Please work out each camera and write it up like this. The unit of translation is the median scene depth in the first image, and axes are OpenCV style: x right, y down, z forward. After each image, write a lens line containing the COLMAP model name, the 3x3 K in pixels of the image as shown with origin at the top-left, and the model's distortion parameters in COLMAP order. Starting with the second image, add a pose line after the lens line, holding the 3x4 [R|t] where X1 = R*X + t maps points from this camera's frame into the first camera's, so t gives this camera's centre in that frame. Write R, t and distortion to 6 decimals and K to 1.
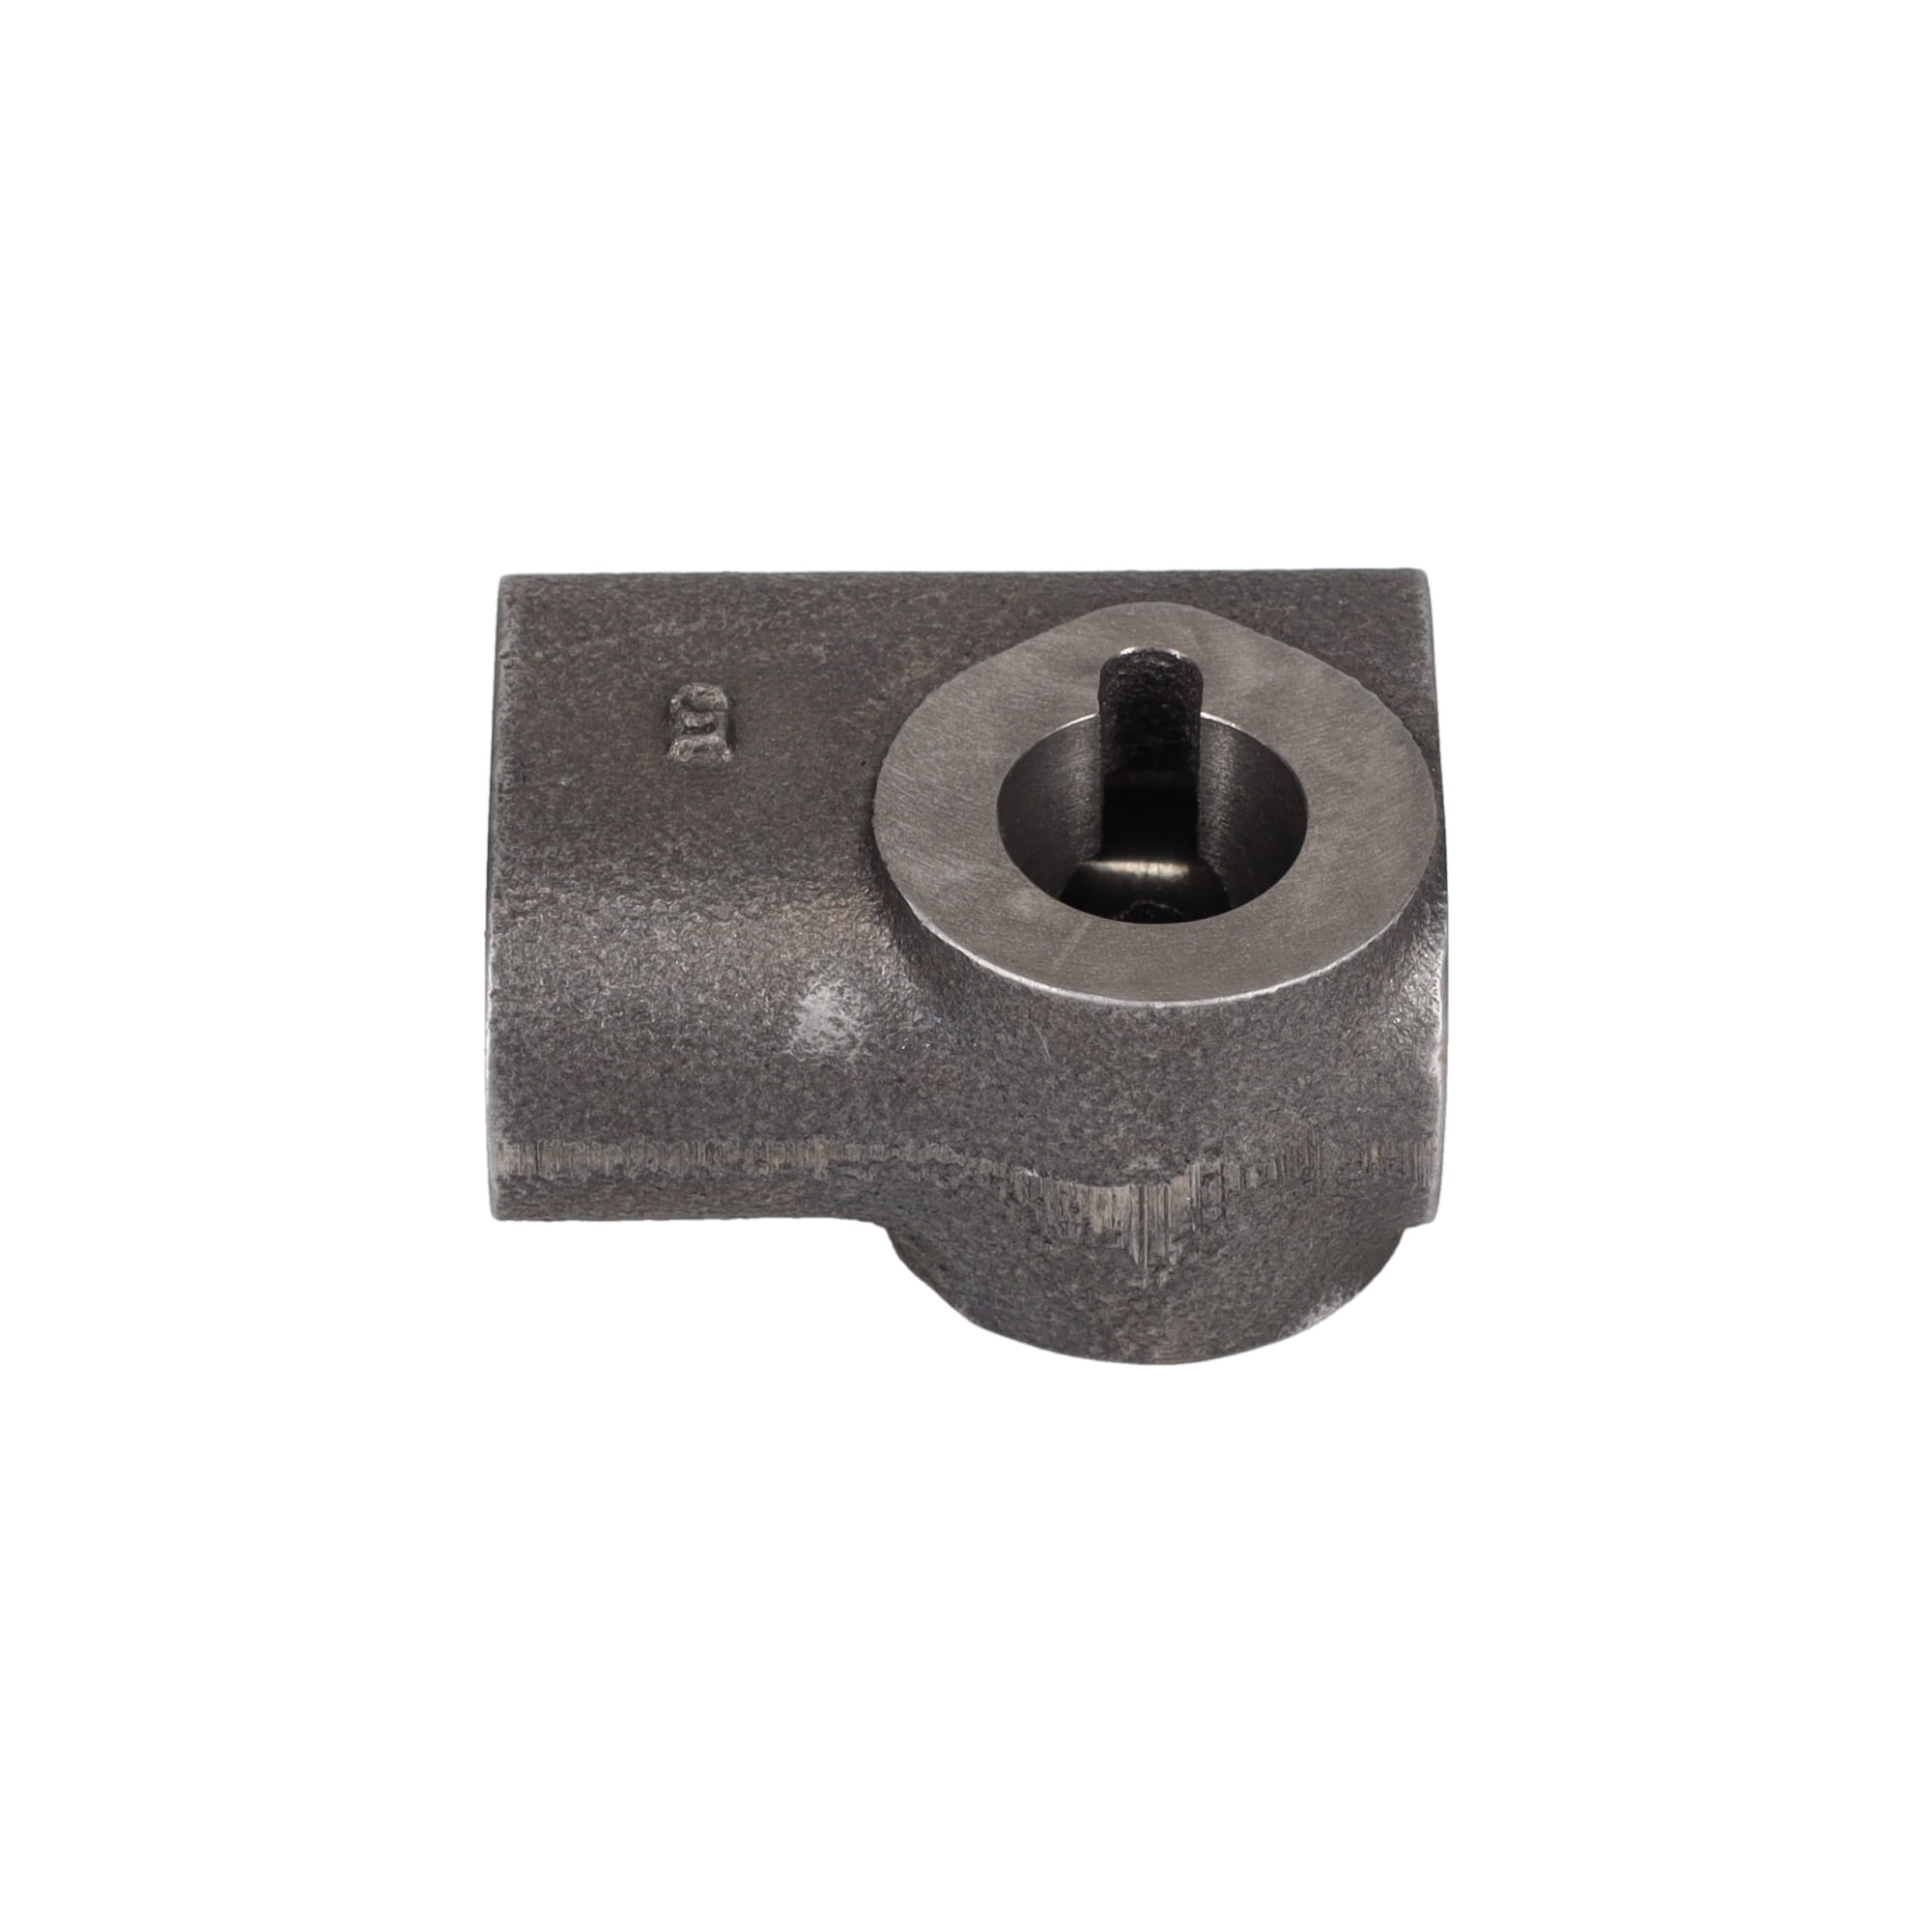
lens RADIAL K [[9722.1, 0, 972.5], [0, 9722.1, 969.0], [0, 0, 1]] dist [0.298309, 0.000000]
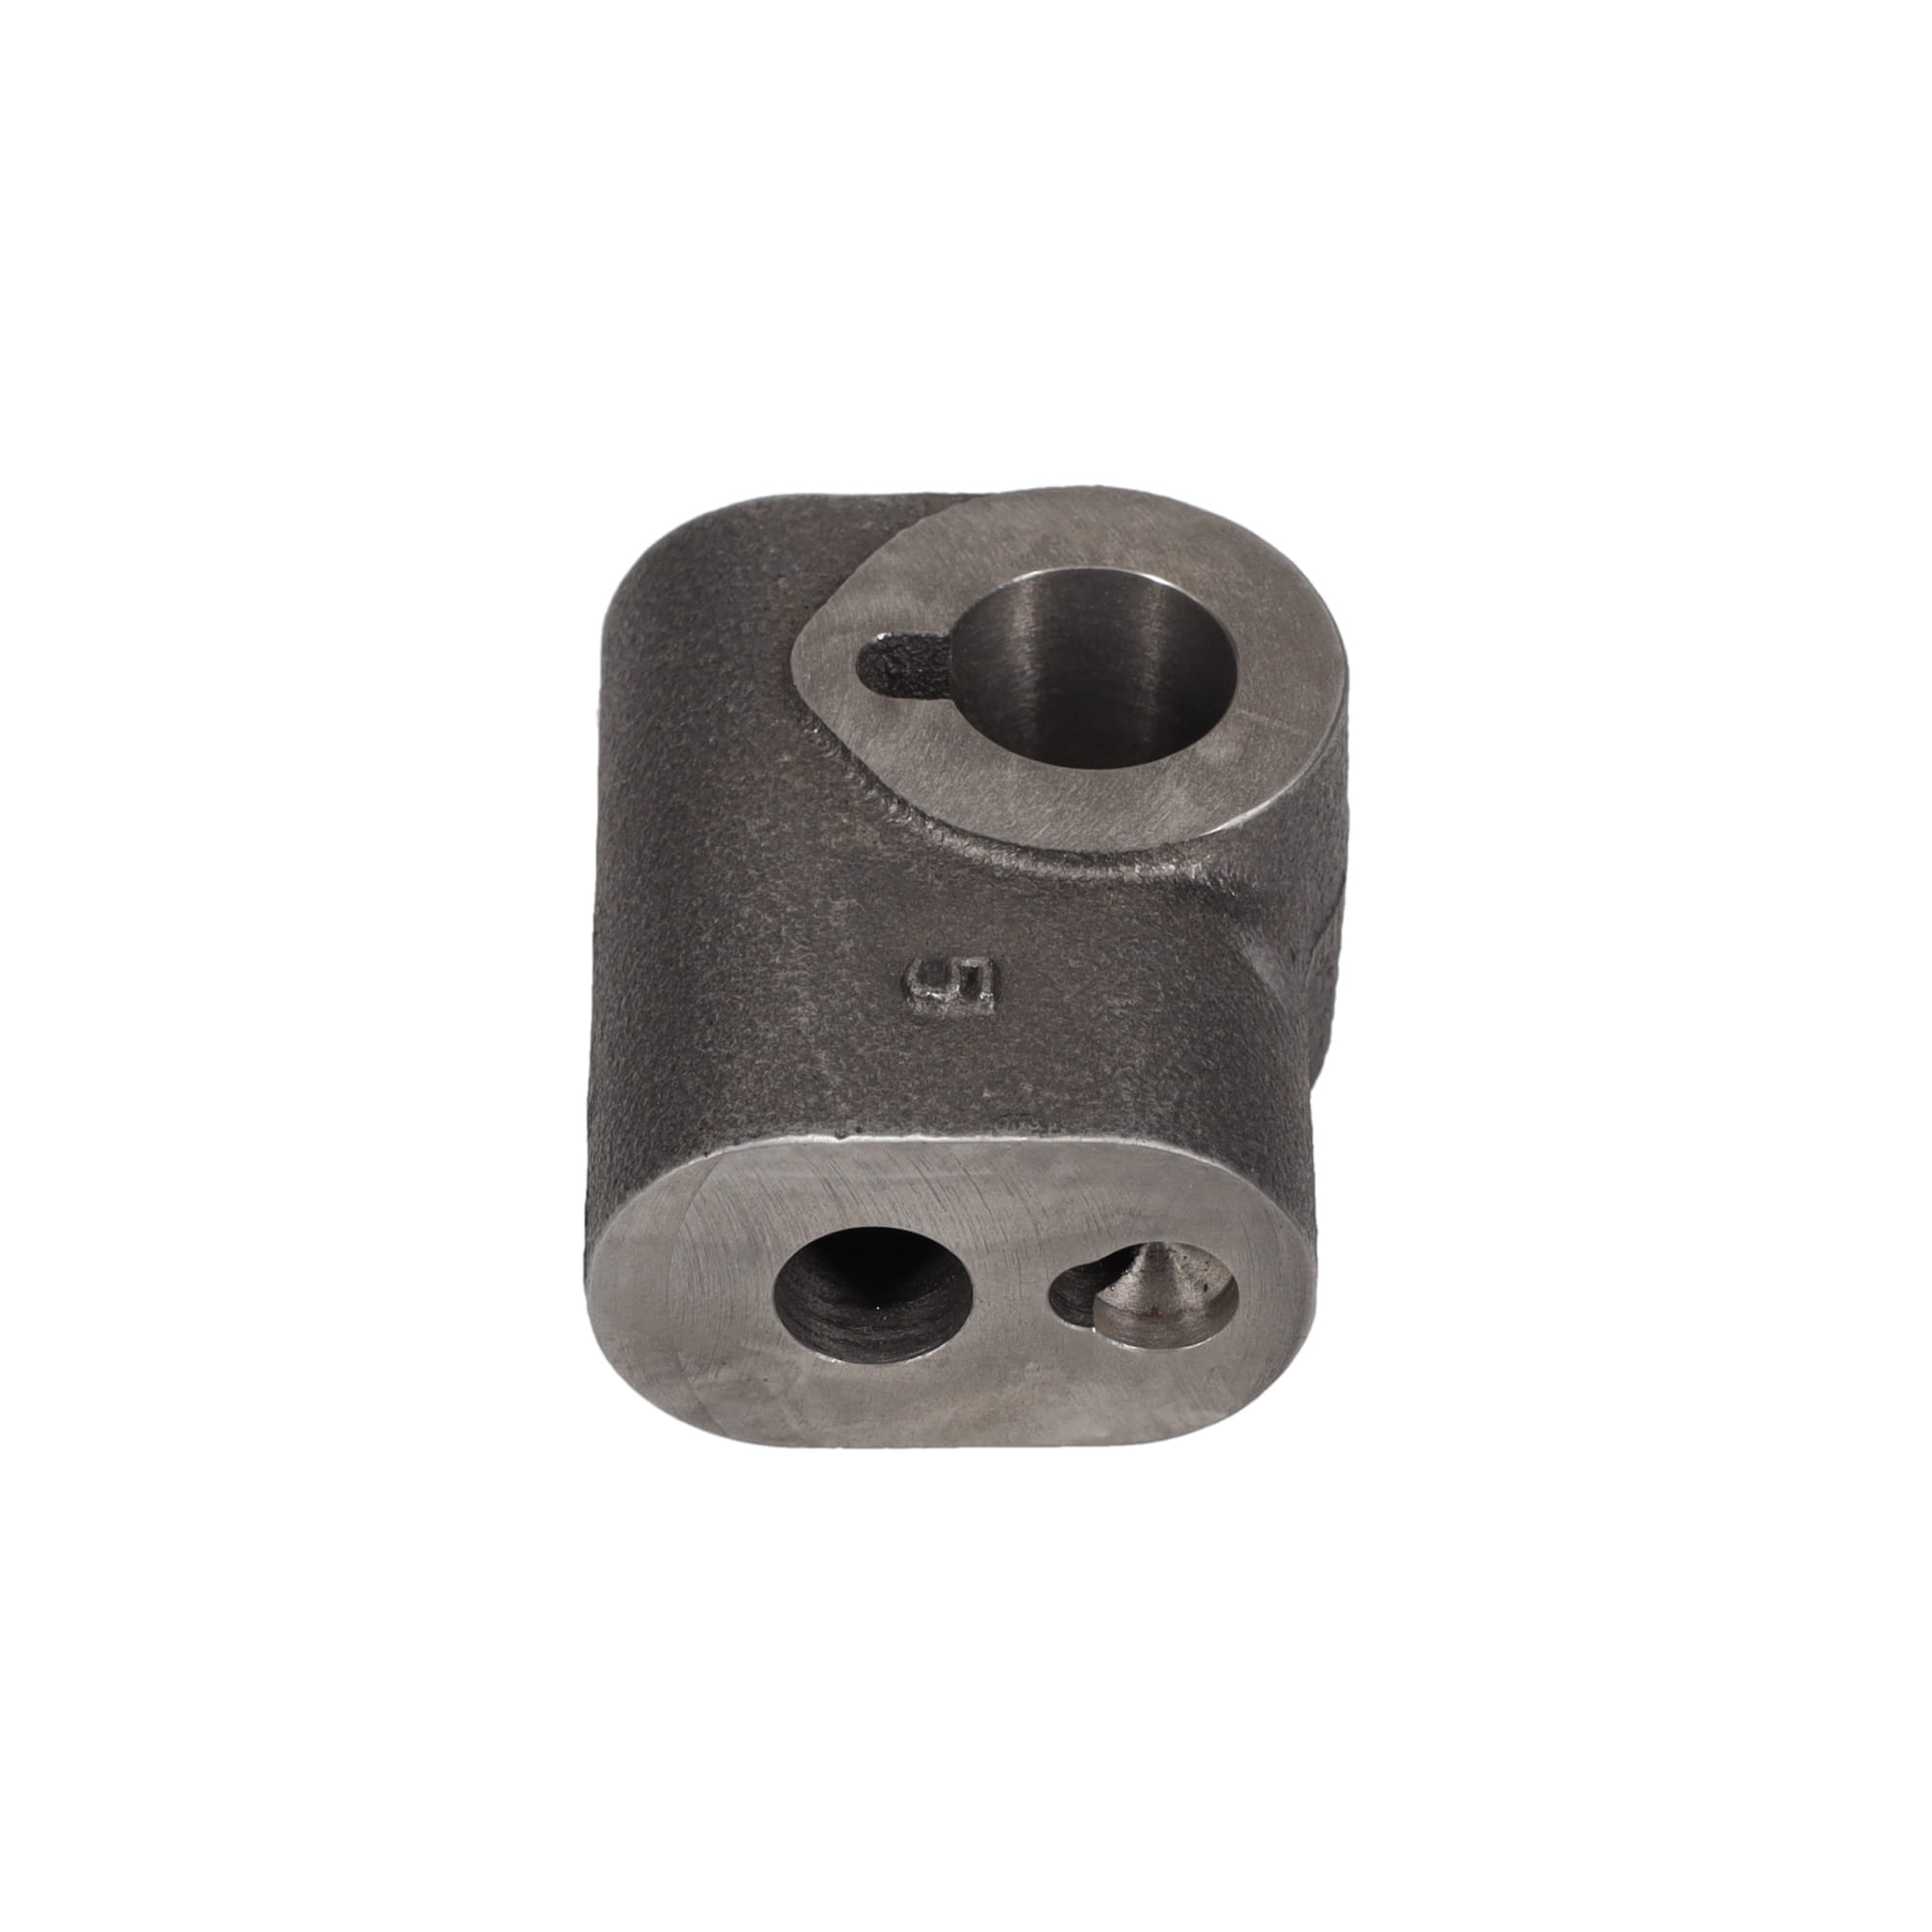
lens RADIAL K [[9722.1, 0, 963.2], [0, 9722.1, 964.5], [0, 0, 1]] dist [0.298309, 0.000000]
pose [[-0.003868, -0.710975, 0.703207, -0.737318], [0.693204, 0.504925, 0.514314, -0.545402], [-0.720731, 0.489455, 0.490898, 0.508487]]
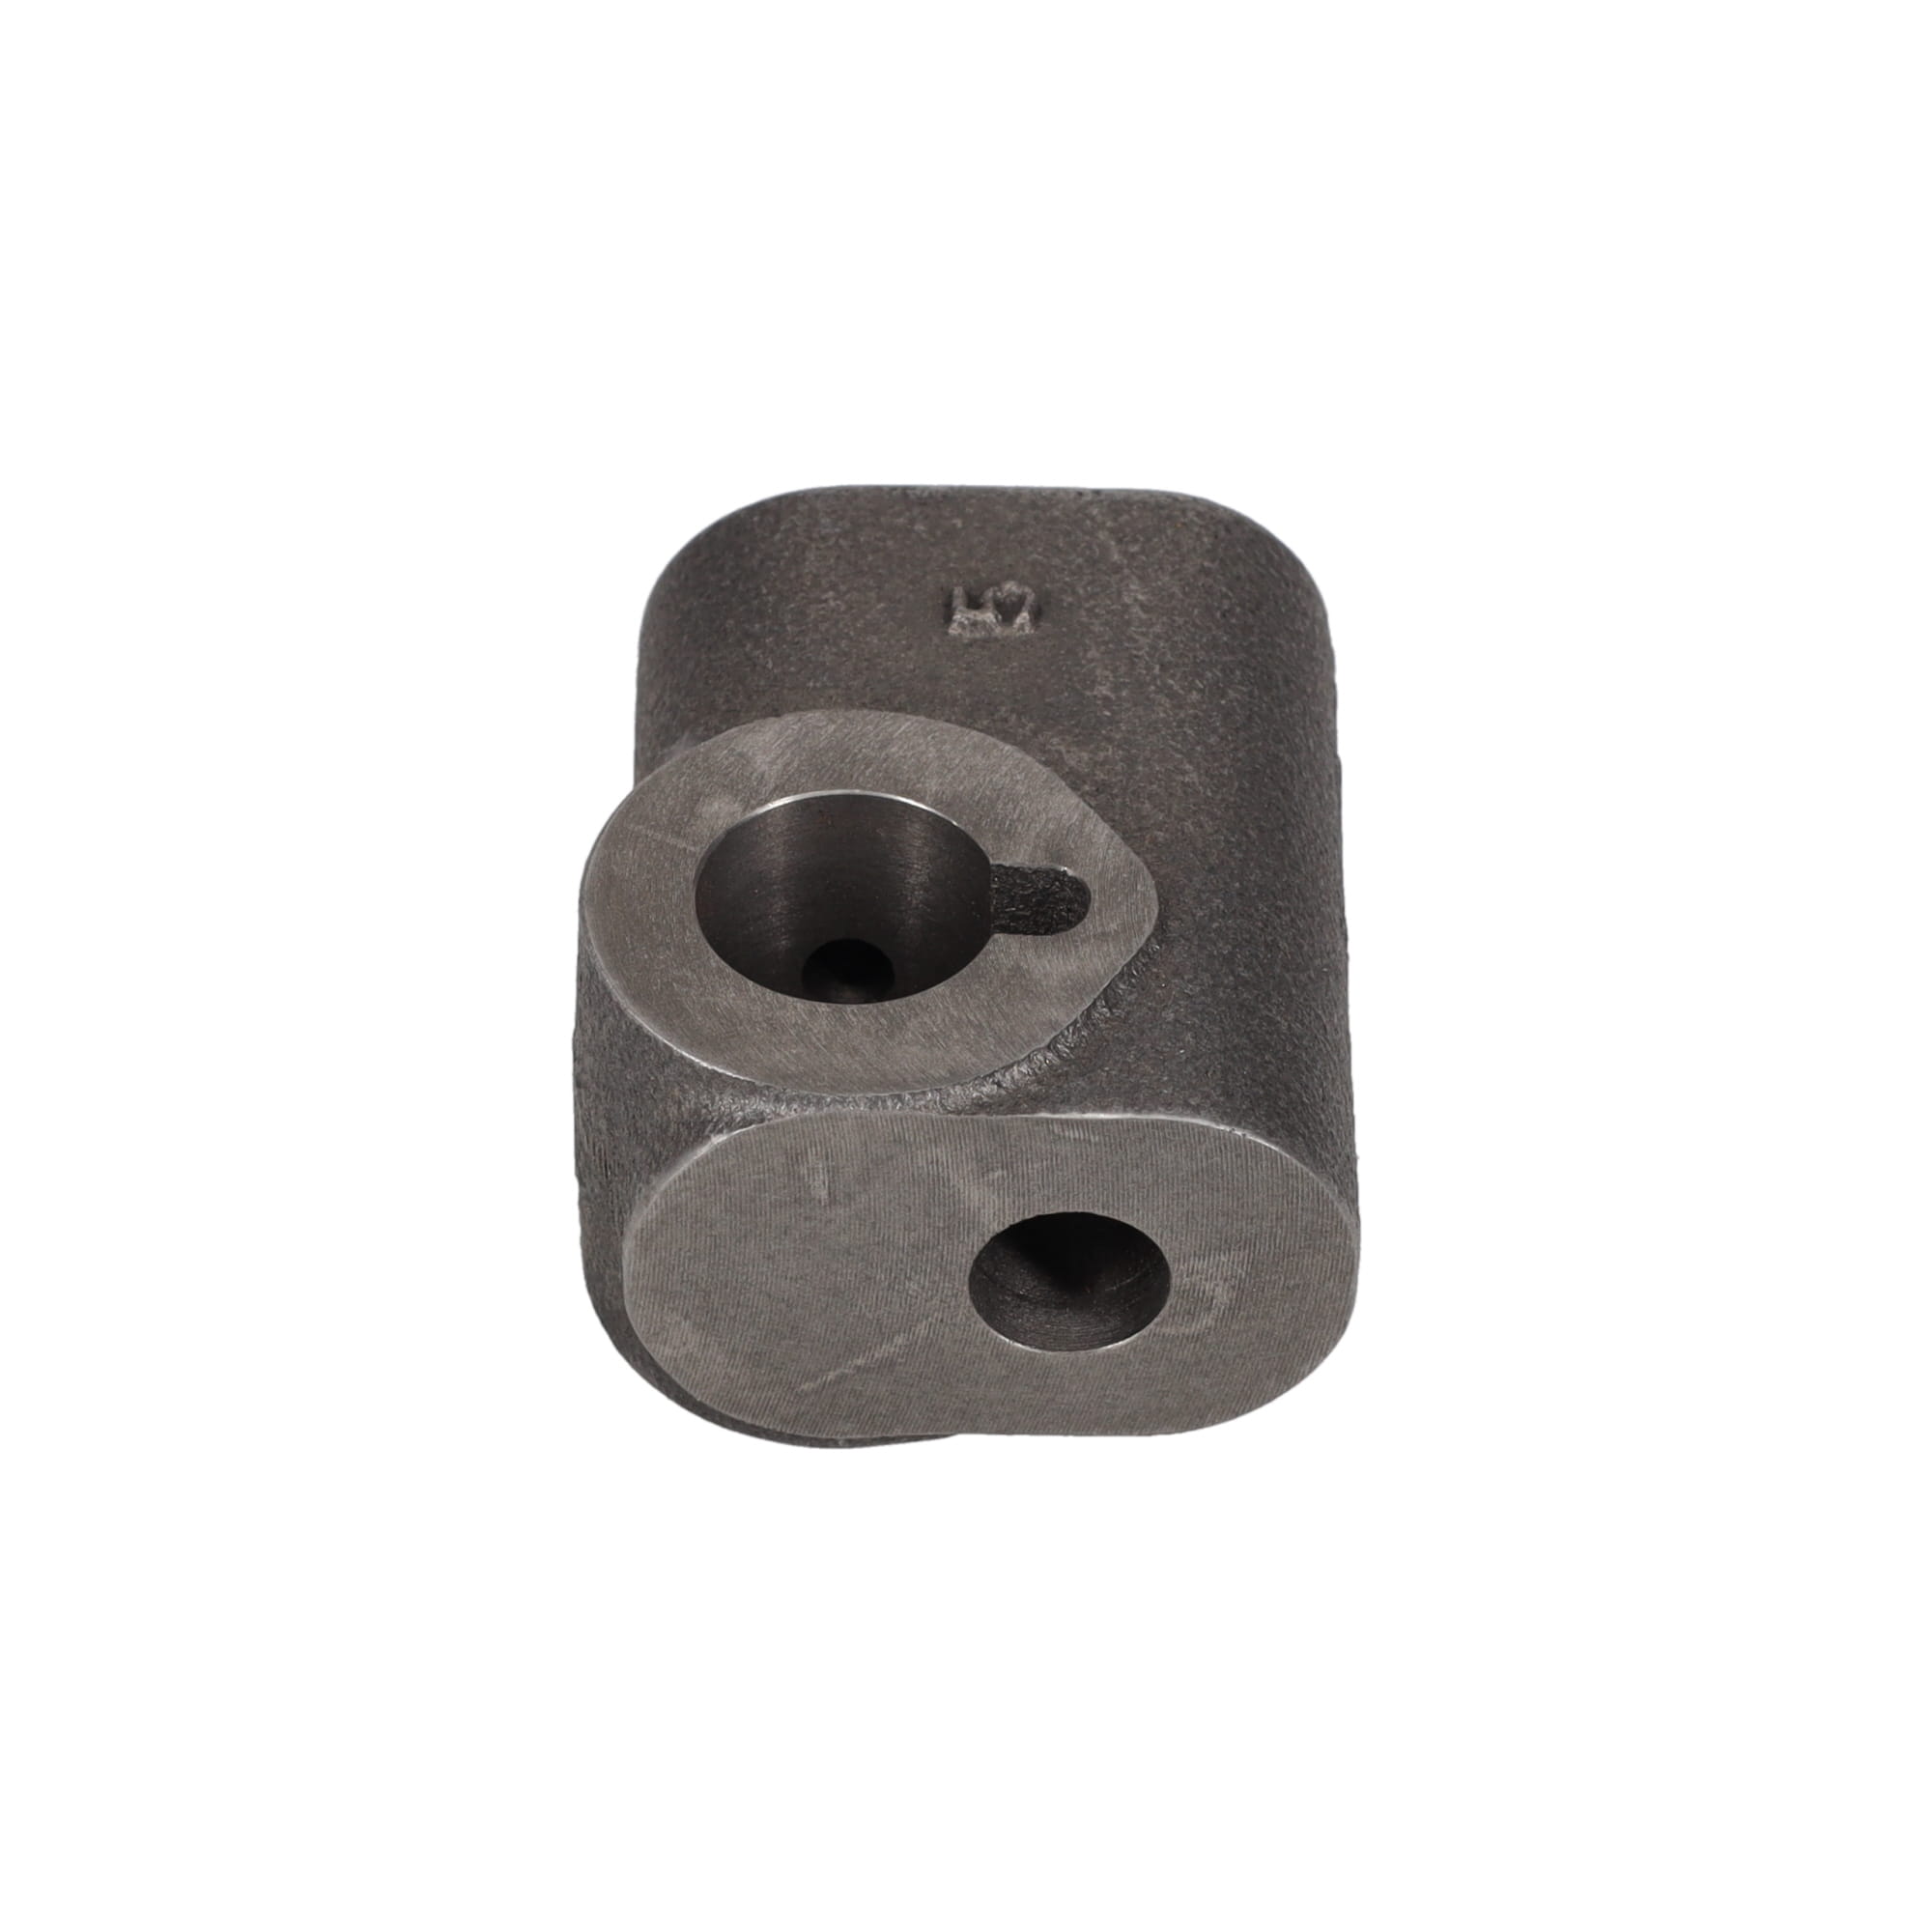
lens RADIAL K [[9722.1, 0, 958.8], [0, 9722.1, 974.9], [0, 0, 1]] dist [0.298309, 0.000000]
pose [[-0.001630, 0.689541, -0.724245, 0.751598], [-0.714488, 0.505913, 0.483279, -0.505501], [0.699645, 0.518252, 0.491844, 0.512925]]
